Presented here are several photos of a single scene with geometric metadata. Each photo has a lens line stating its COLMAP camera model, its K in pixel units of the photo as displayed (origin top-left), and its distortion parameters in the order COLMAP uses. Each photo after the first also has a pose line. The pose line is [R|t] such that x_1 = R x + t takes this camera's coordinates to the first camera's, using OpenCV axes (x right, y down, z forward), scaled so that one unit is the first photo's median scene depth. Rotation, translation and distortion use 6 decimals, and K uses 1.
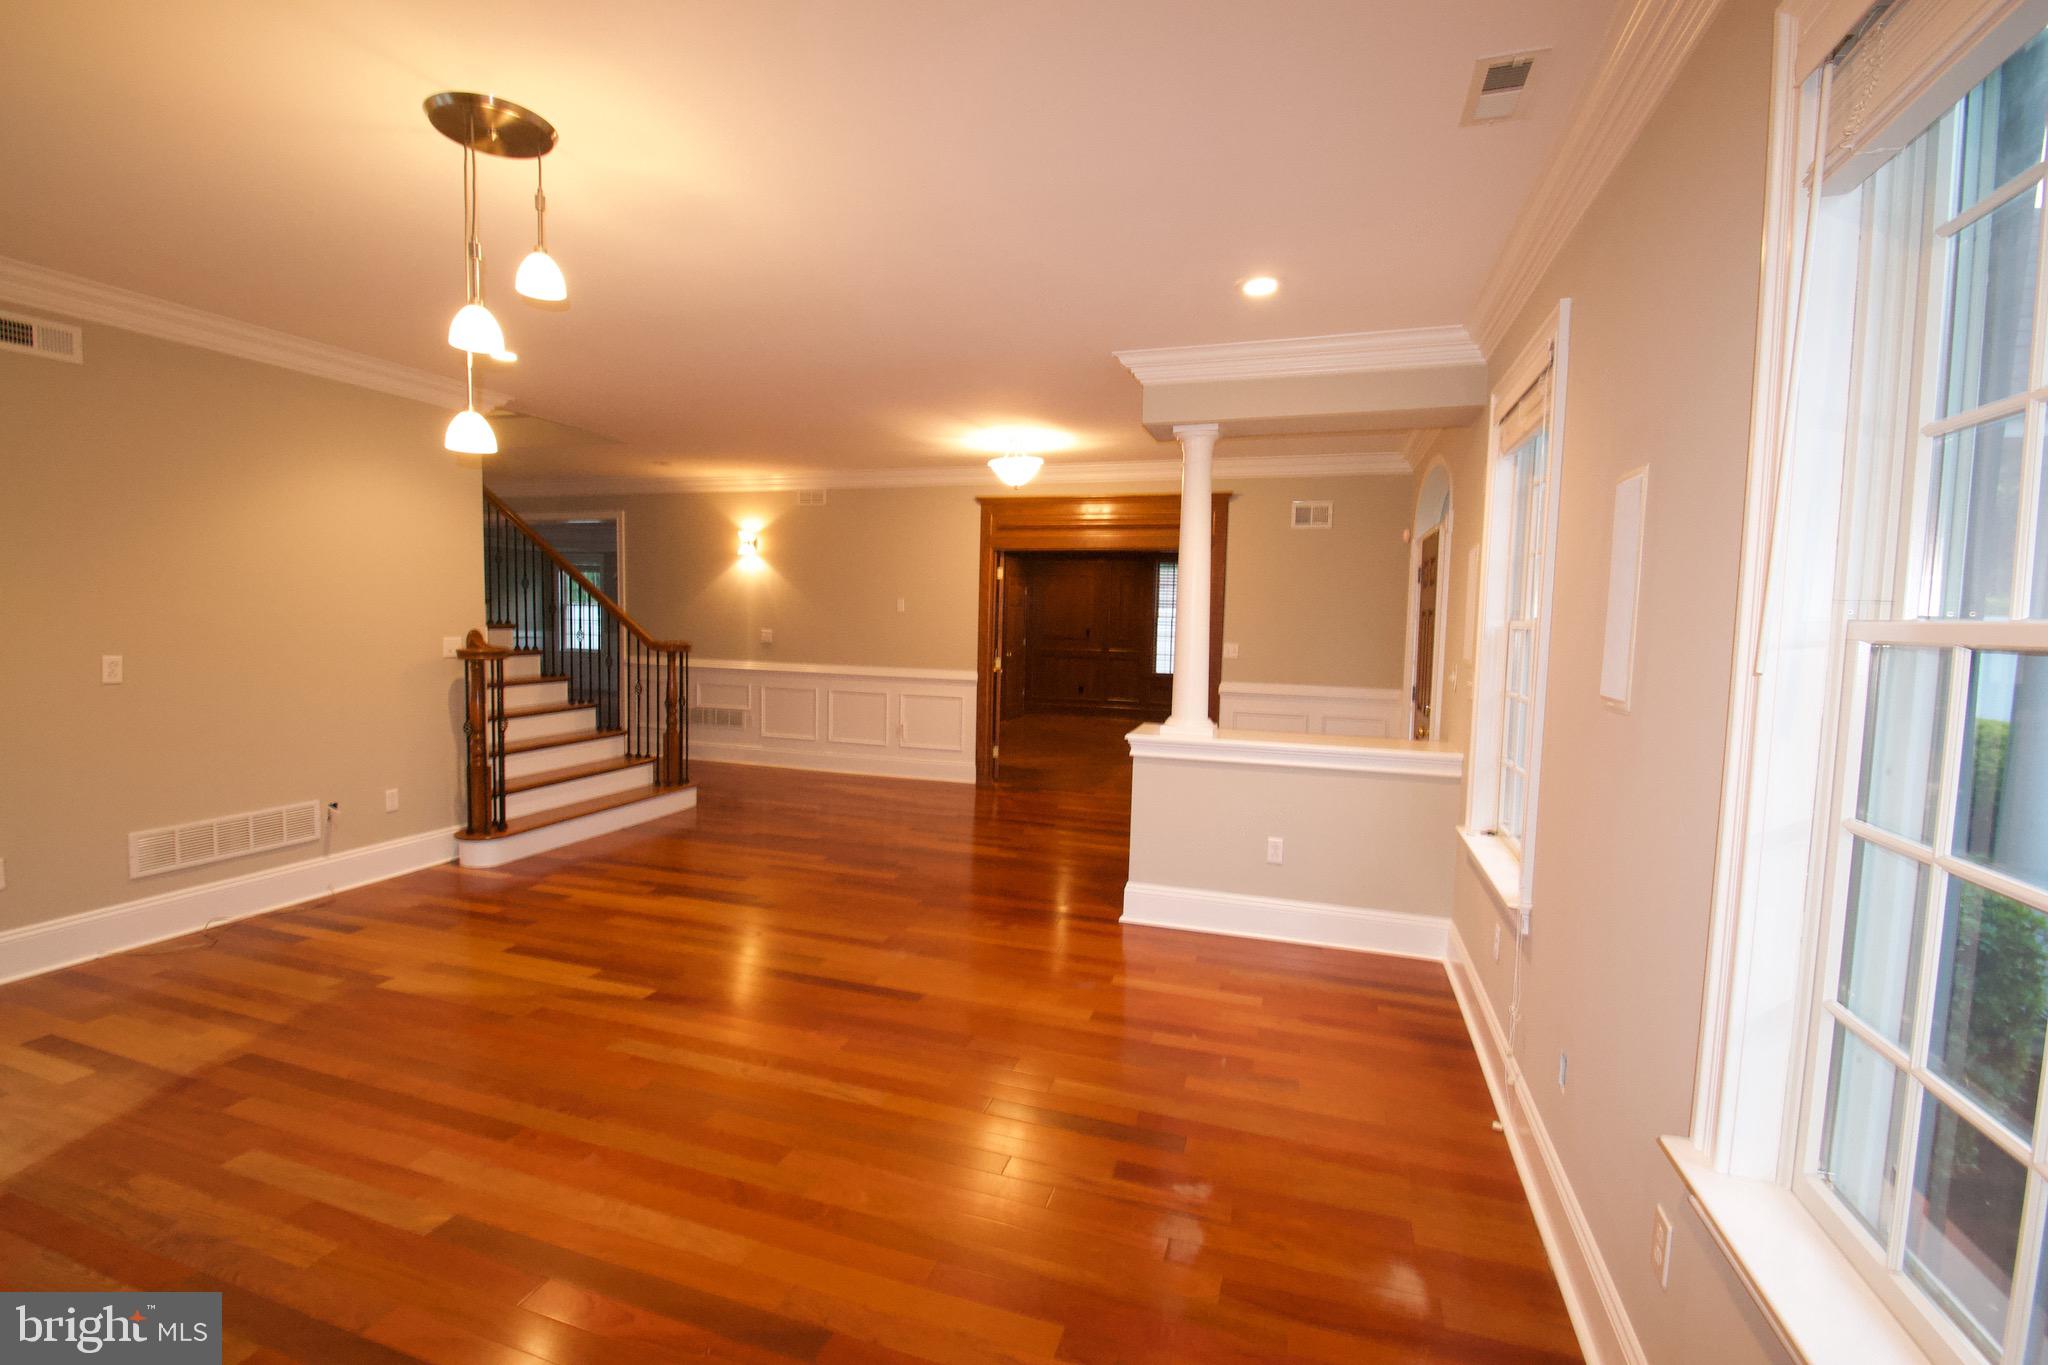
lens RADIAL K [[908.8, 0, 1000.2], [0, 908.8, 671.9], [0, 0, 1]] dist [0.010141, -0.013300]
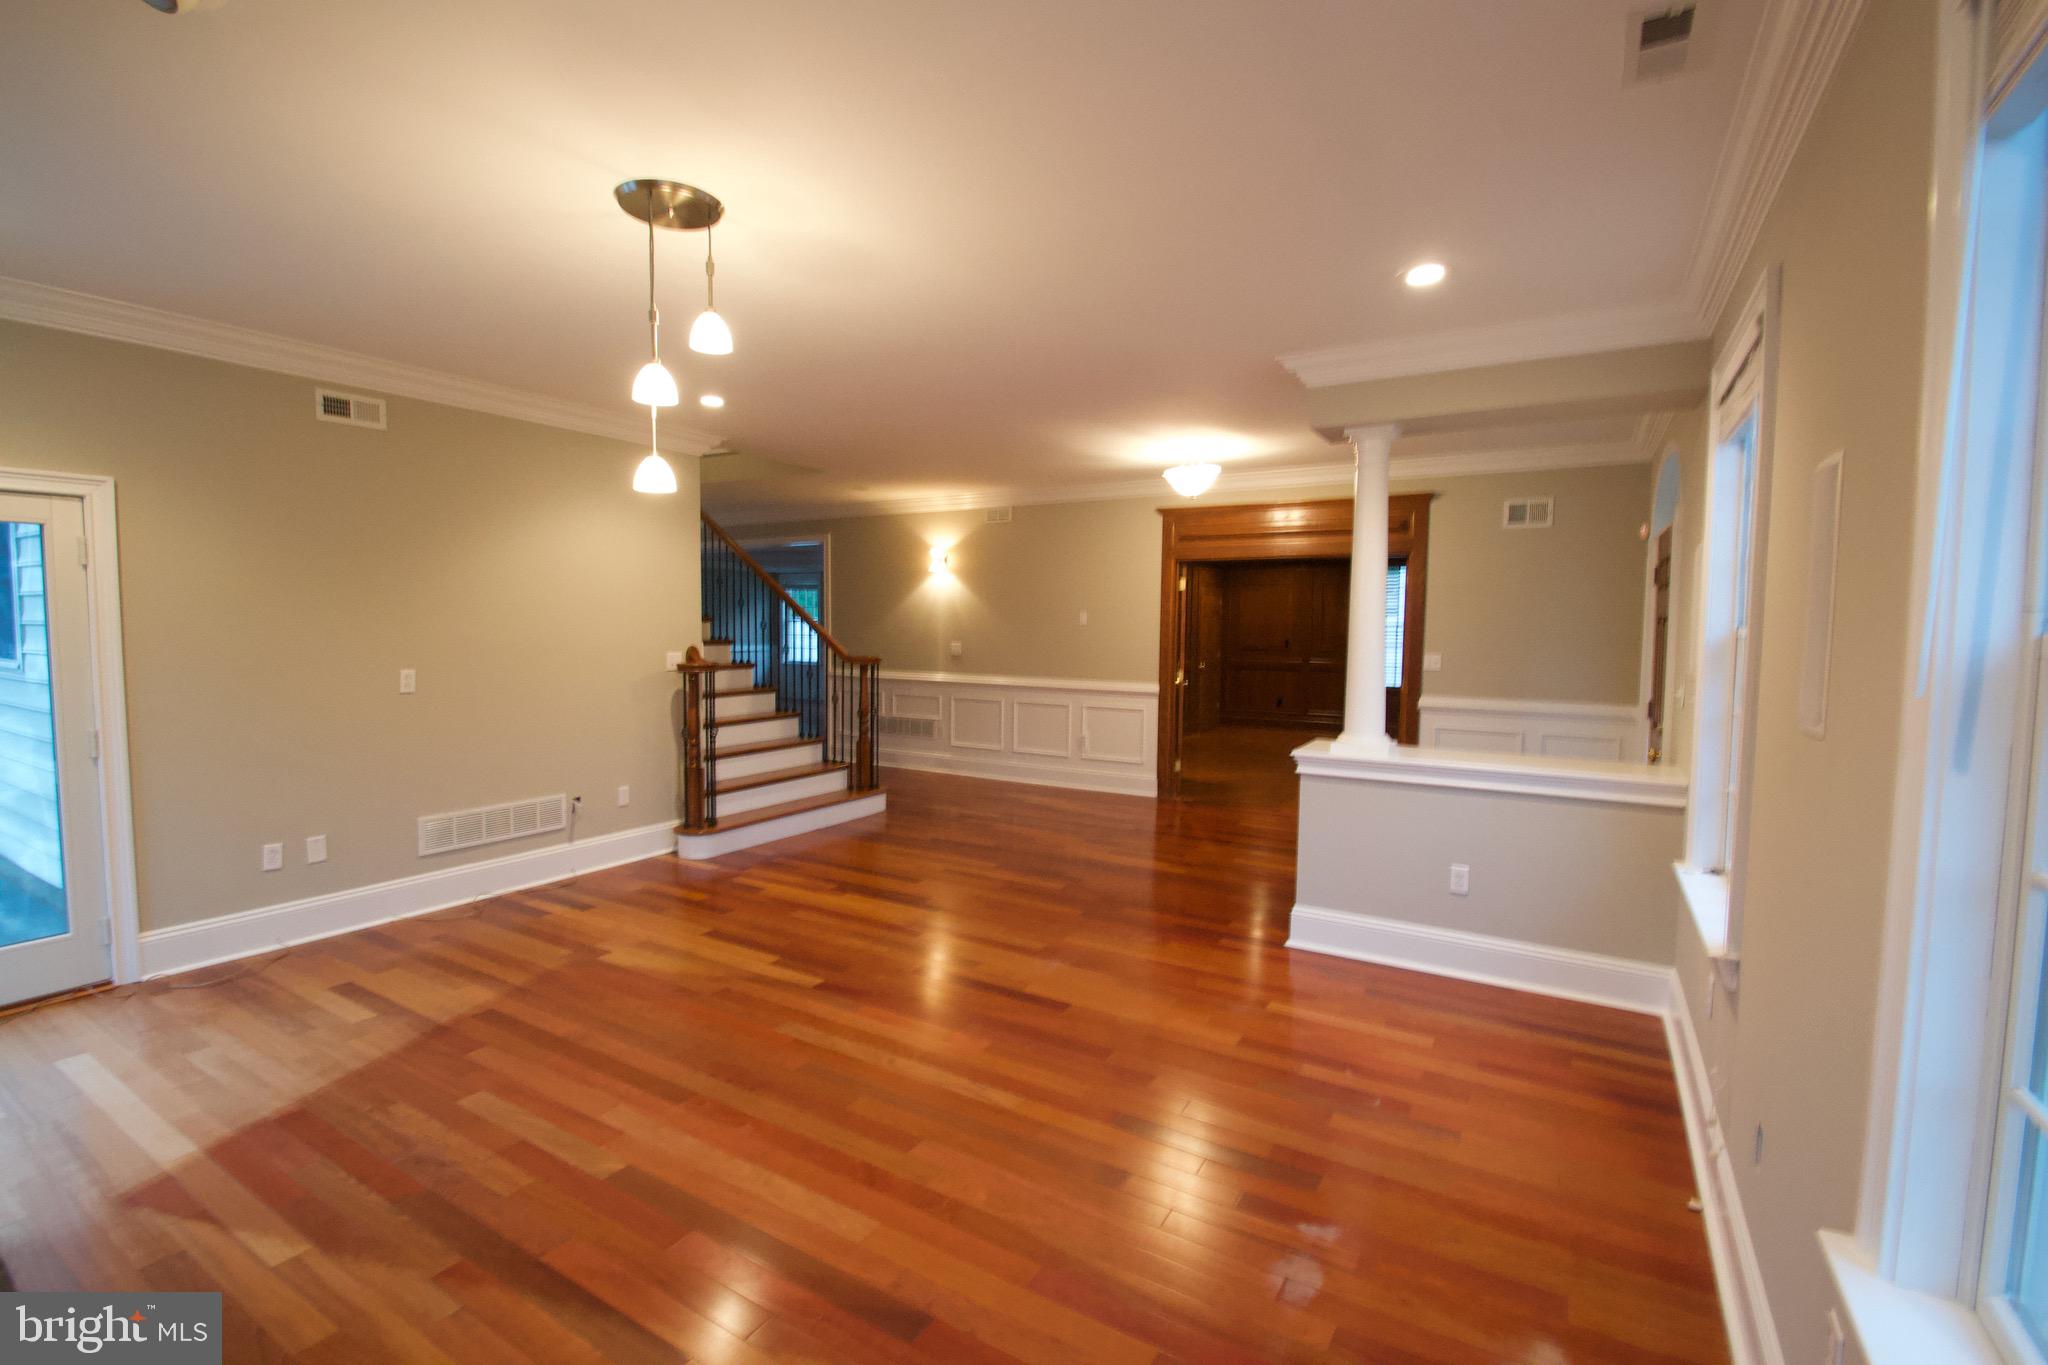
lens RADIAL K [[908.8, 0, 1003.6], [0, 908.8, 669.9], [0, 0, 1]] dist [0.010141, -0.013300]
pose [[0.975140, -0.000898, -0.221586, 0.058459], [-0.002331, 0.999895, -0.014311, -0.002002], [0.221576, 0.014472, 0.975036, -0.005745]]
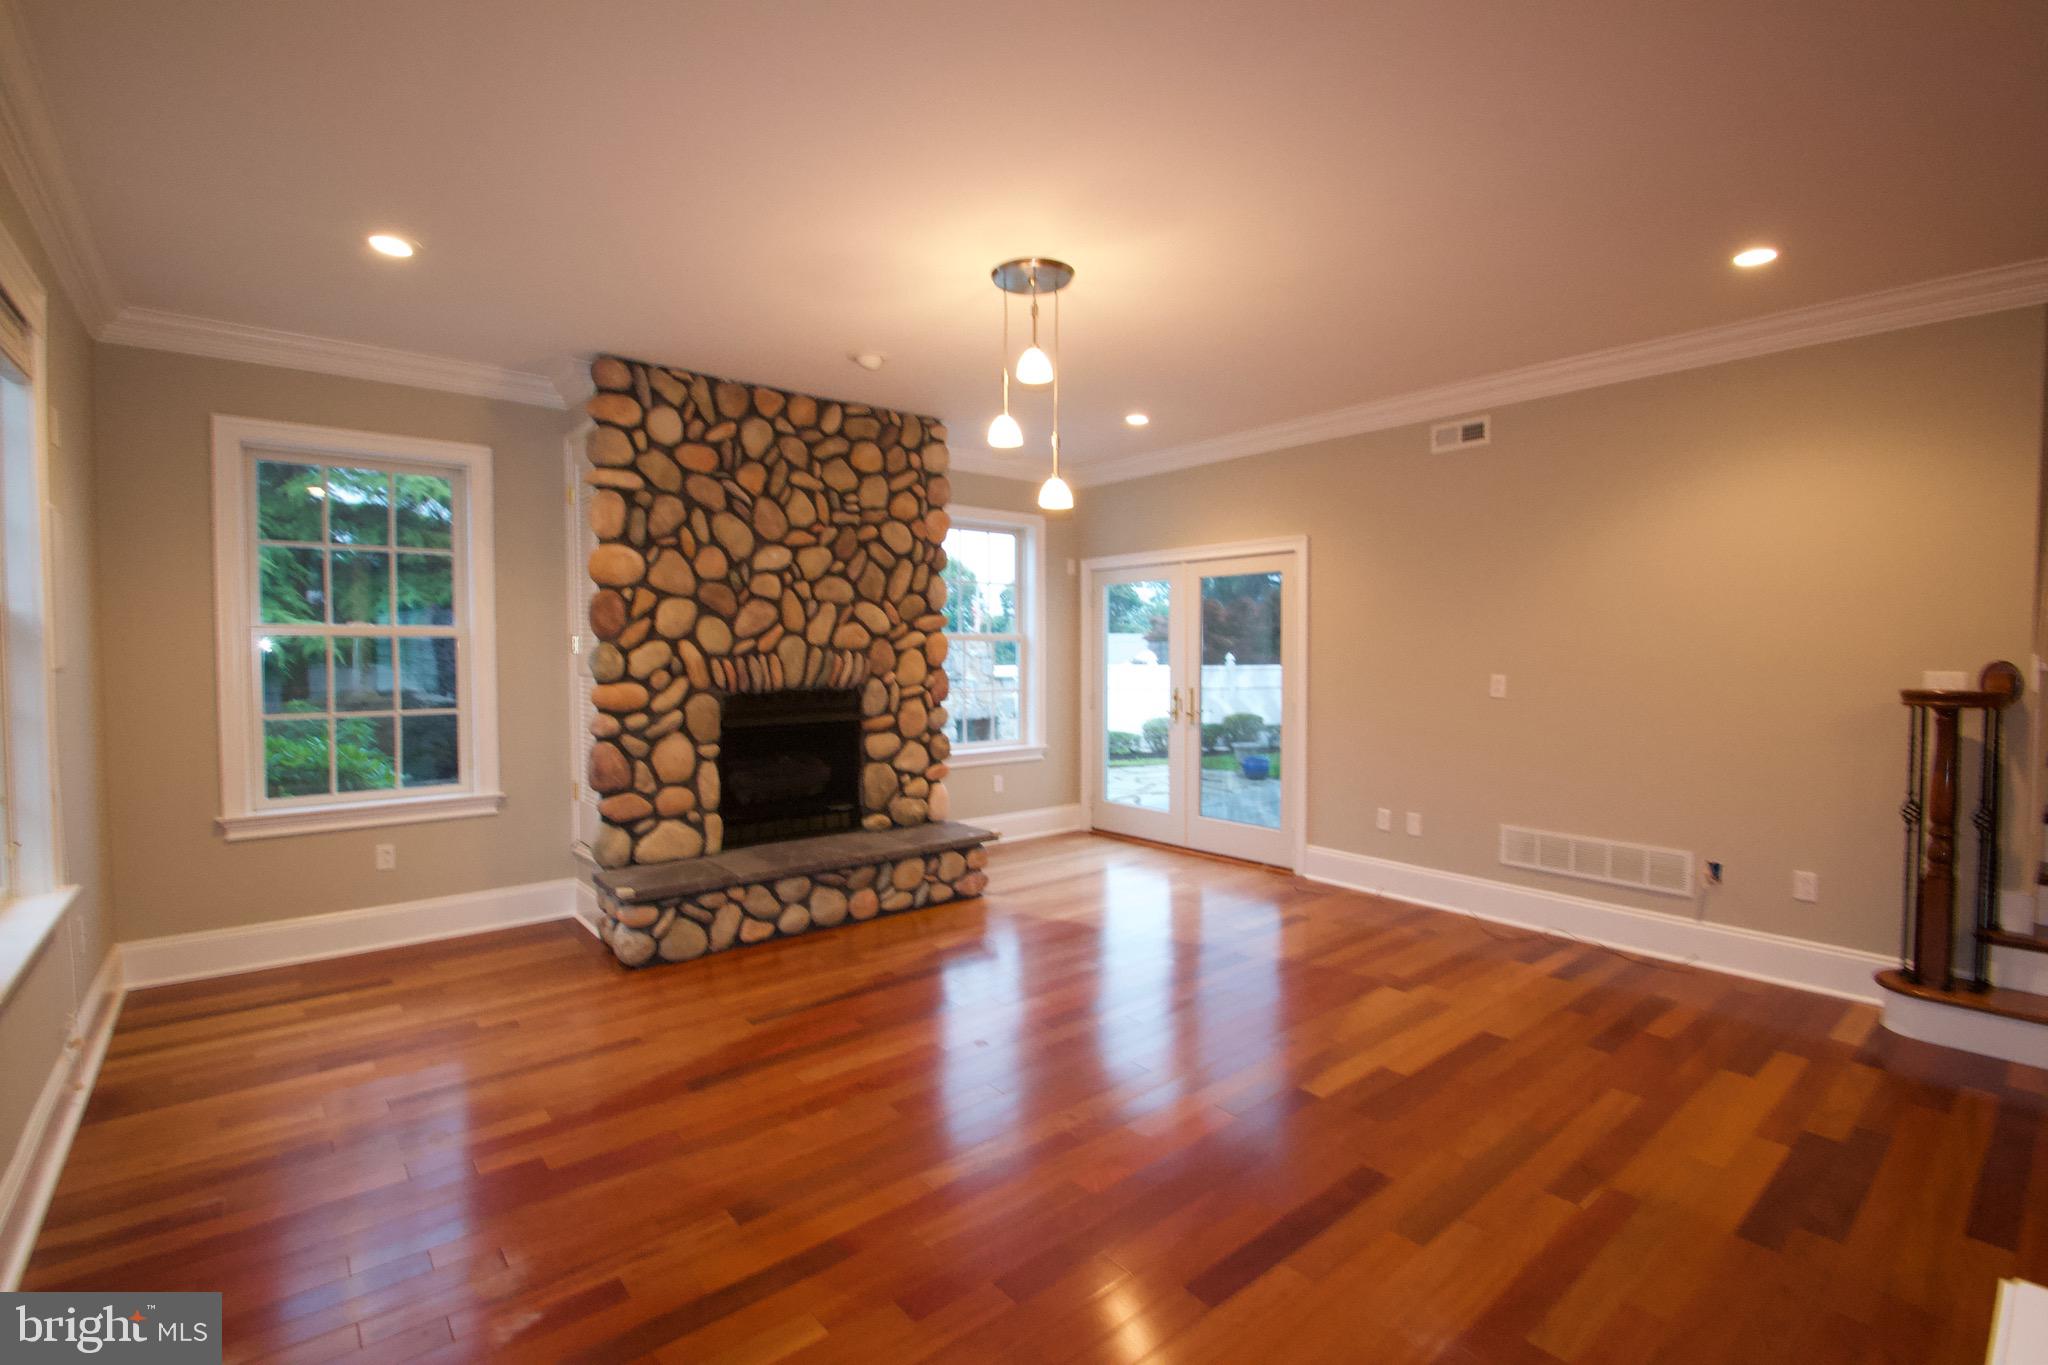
lens RADIAL K [[908.8, 0, 1004.7], [0, 908.8, 679.3], [0, 0, 1]] dist [0.010141, -0.013300]
pose [[-0.526582, 0.008180, -0.850085, 0.386615], [-0.065760, 0.996566, 0.050325, -0.028563], [0.847577, 0.082402, -0.524236, 1.033137]]
